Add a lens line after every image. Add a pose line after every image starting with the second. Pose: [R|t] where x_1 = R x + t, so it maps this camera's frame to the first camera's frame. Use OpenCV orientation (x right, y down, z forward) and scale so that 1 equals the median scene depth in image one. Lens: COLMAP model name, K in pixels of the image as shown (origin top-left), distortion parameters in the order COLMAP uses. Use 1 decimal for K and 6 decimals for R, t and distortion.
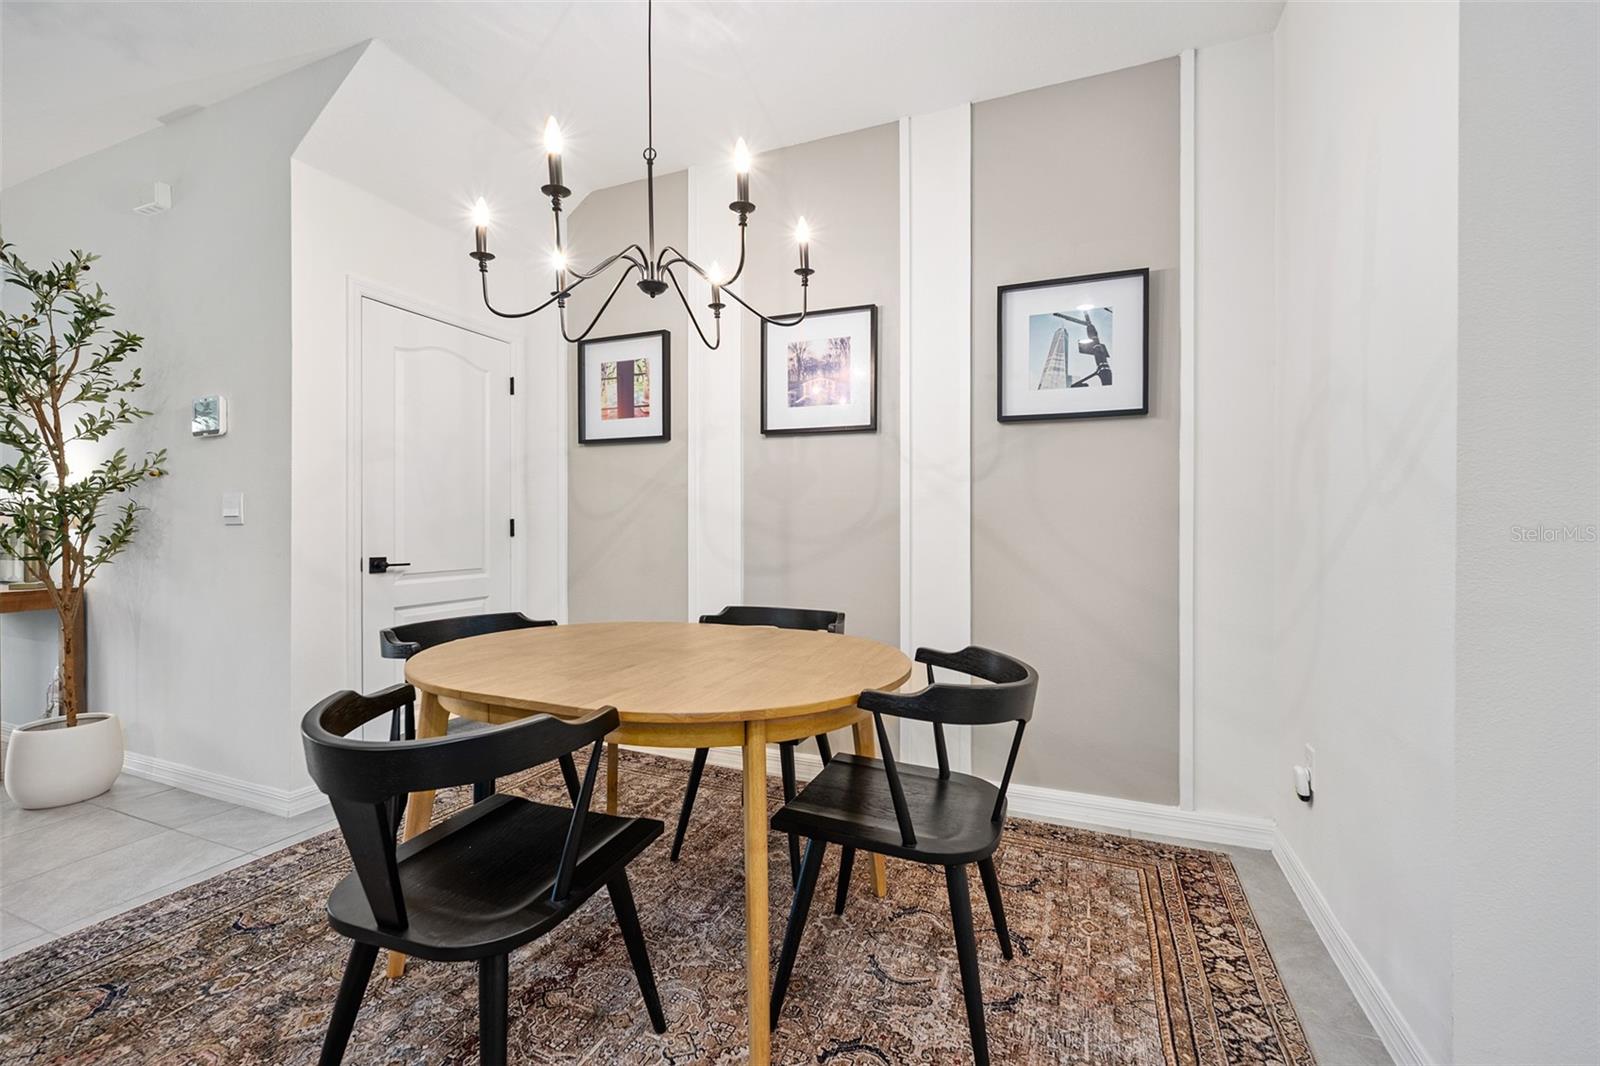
lens RADIAL K [[653.0, 0, 805.2], [0, 653.0, 526.3], [0, 0, 1]] dist [-0.003880, 0.001205]
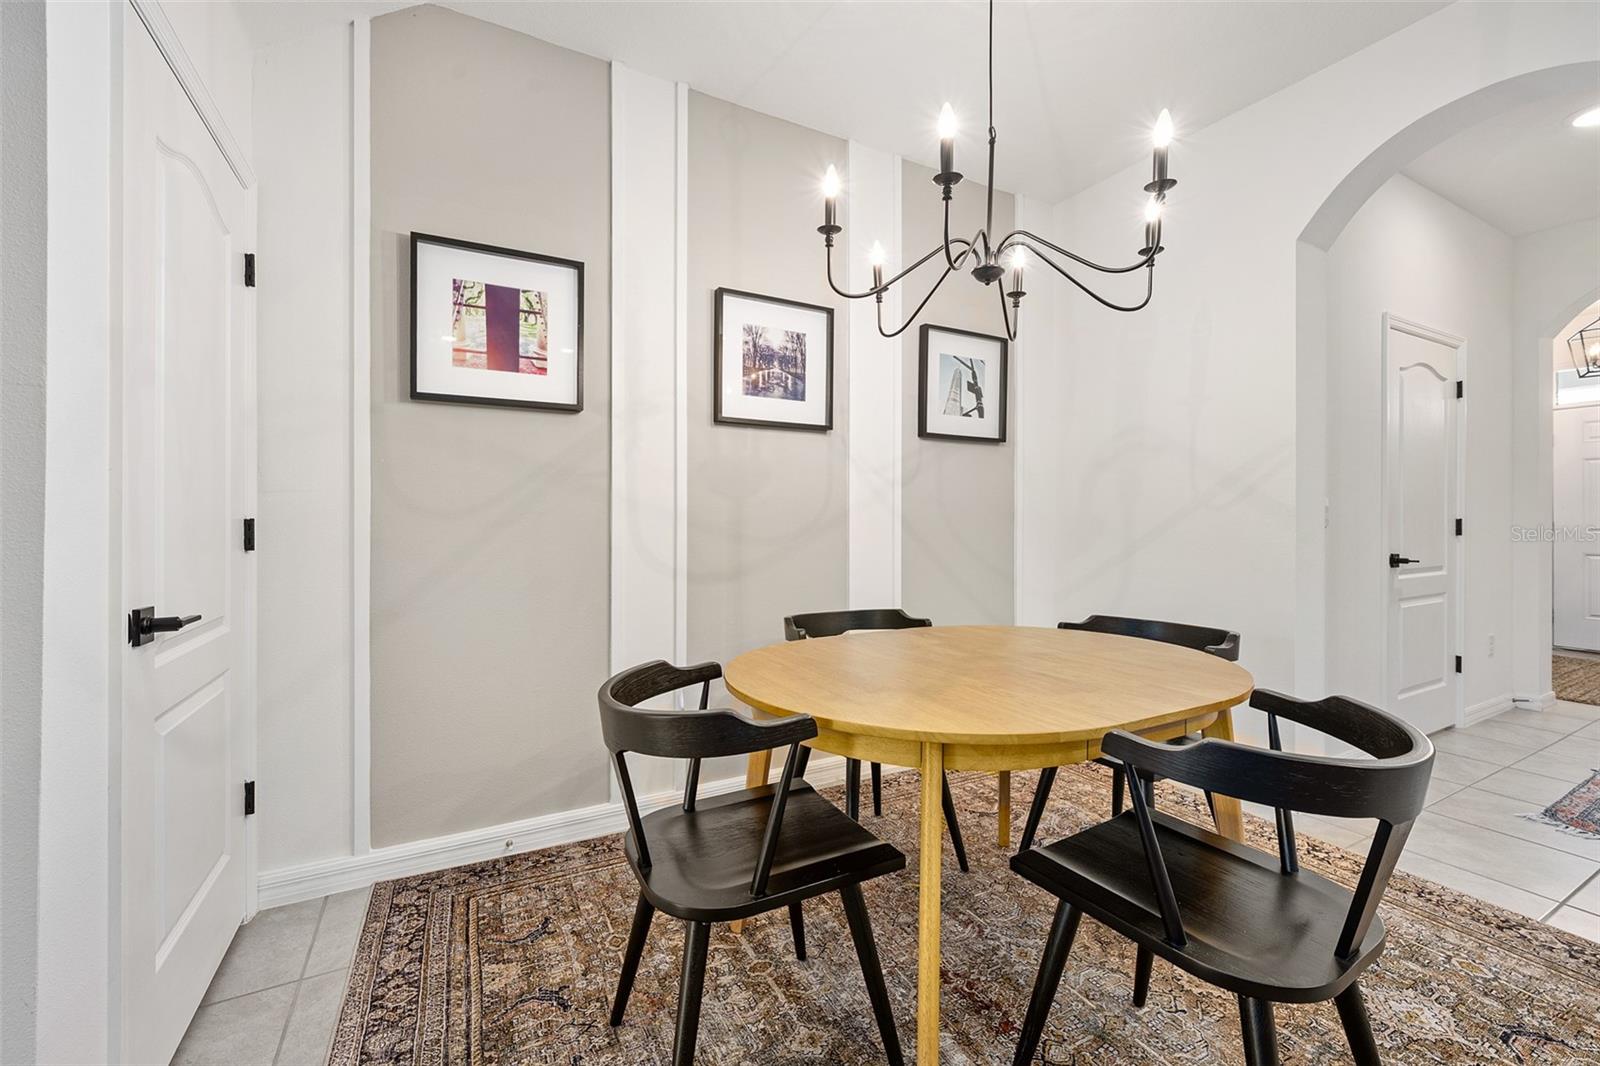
lens RADIAL K [[653.0, 0, 827.4], [0, 653.0, 517.0], [0, 0, 1]] dist [-0.003880, 0.001205]
pose [[0.630417, -0.002996, 0.776251, -0.641226], [0.002979, 0.999995, 0.001440, -0.013885], [-0.776251, 0.001405, 0.630422, 0.334418]]
